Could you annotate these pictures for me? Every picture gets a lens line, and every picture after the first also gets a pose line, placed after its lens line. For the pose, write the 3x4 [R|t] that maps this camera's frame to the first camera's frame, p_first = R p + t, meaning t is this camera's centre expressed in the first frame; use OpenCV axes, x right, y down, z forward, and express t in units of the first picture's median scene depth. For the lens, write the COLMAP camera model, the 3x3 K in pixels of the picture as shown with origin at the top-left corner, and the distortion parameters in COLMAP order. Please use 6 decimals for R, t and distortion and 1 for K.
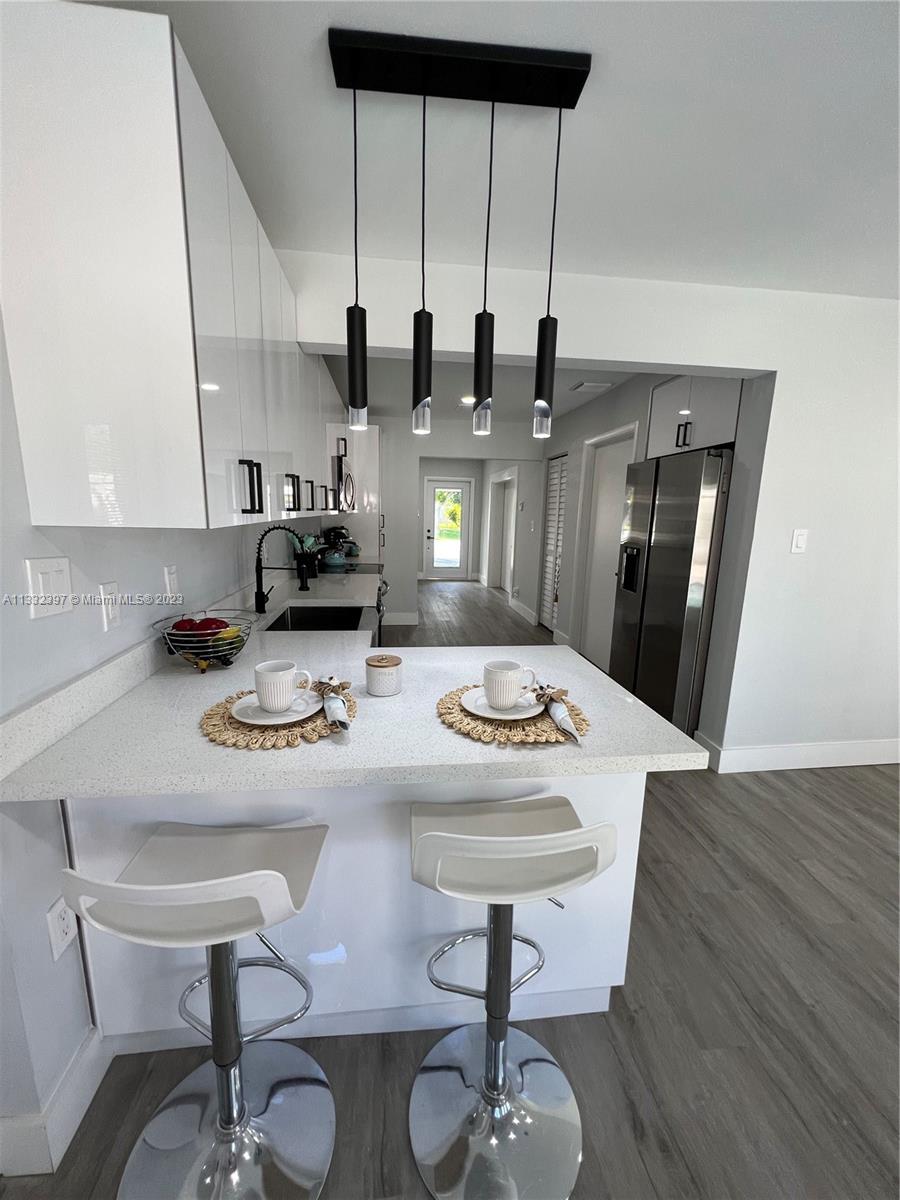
lens RADIAL K [[482.0, 0, 449.0], [0, 482.0, 604.6], [0, 0, 1]] dist [-0.001578, 0.001230]
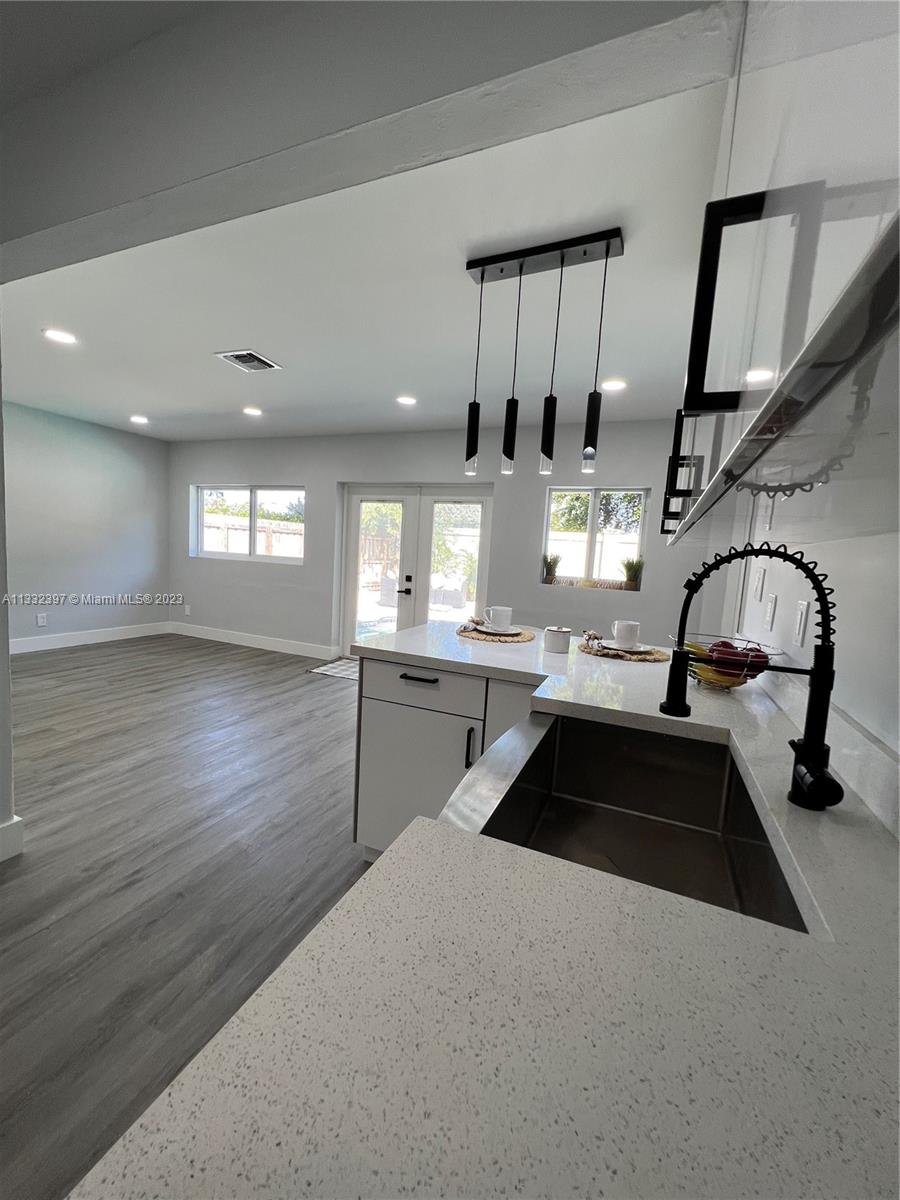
lens RADIAL K [[482.0, 0, 449.4], [0, 482.0, 604.2], [0, 0, 1]] dist [-0.001578, 0.001230]
pose [[-0.863638, -0.129830, 0.487107, -0.247326], [0.016346, 0.958547, 0.284465, -0.166812], [-0.503847, 0.253637, -0.825716, 1.048627]]
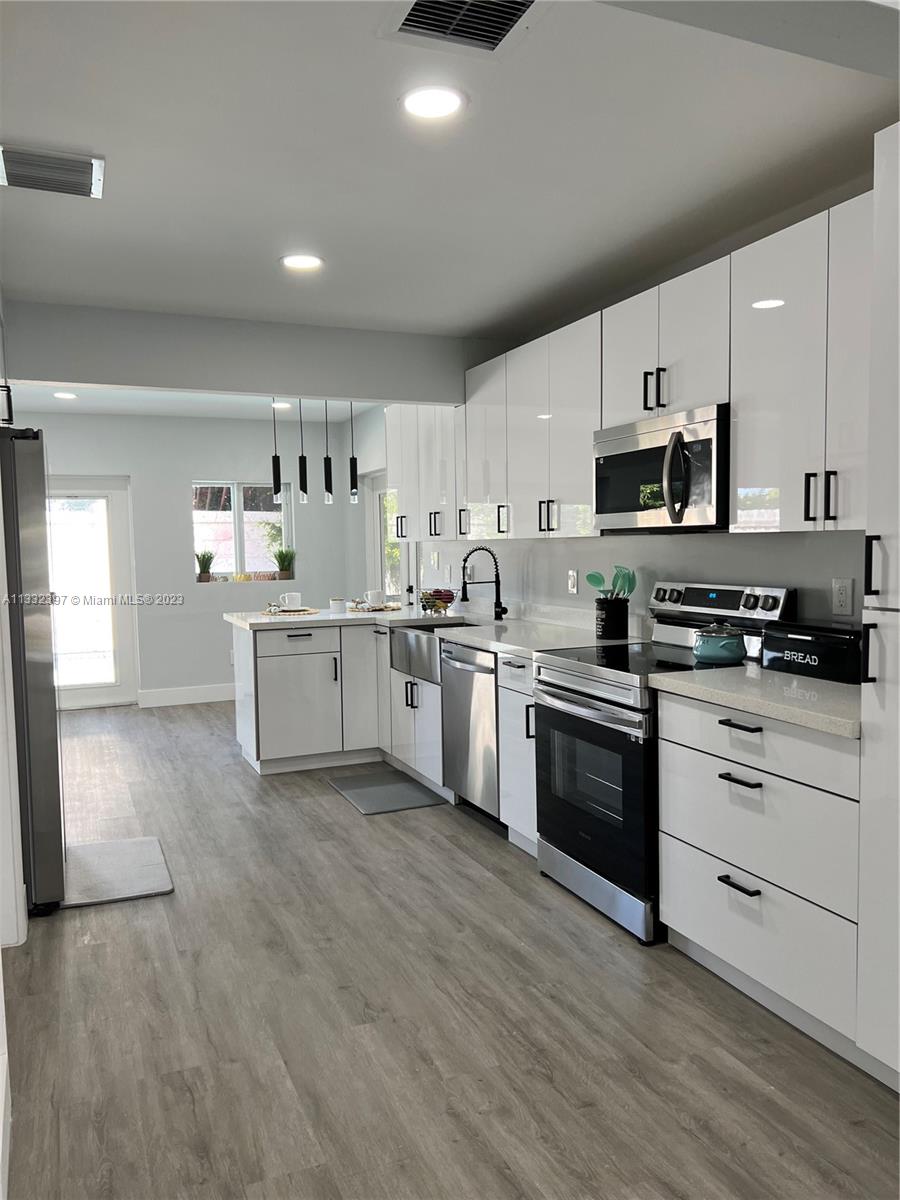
lens RADIAL K [[905.9, 0, 448.5], [0, 905.9, 609.1], [0, 0, 1]] dist [0.049456, -0.066704]
pose [[-0.960212, 0.011545, -0.279033, 0.269158], [-0.060493, 0.966825, 0.248174, -0.424031], [0.272641, 0.255179, -0.927659, 2.321095]]
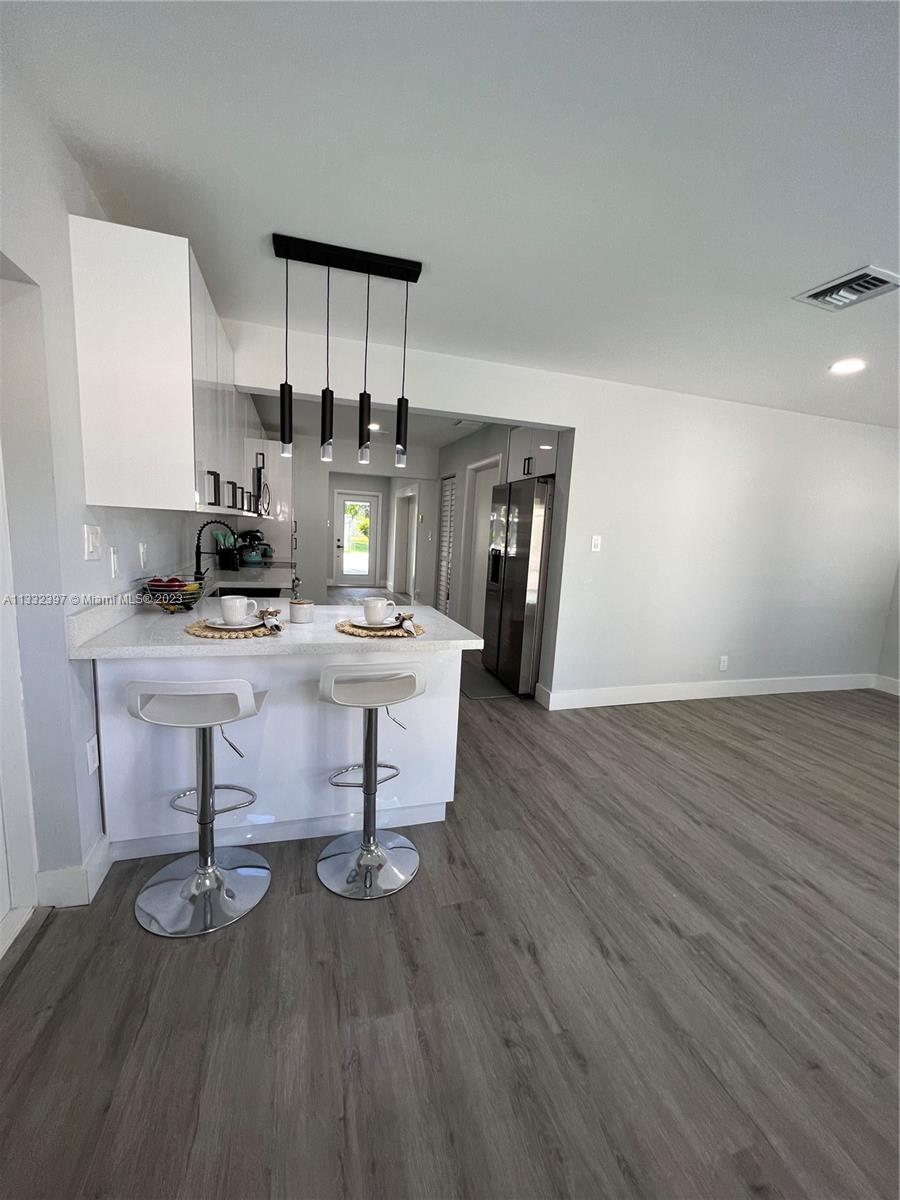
lens RADIAL K [[482.0, 0, 449.0], [0, 482.0, 604.7], [0, 0, 1]] dist [-0.001578, 0.001230]
pose [[0.983930, 0.001299, 0.178548, 0.025749], [0.004495, 0.999476, -0.032046, 0.080407], [-0.178496, 0.032333, 0.983409, -0.284179]]
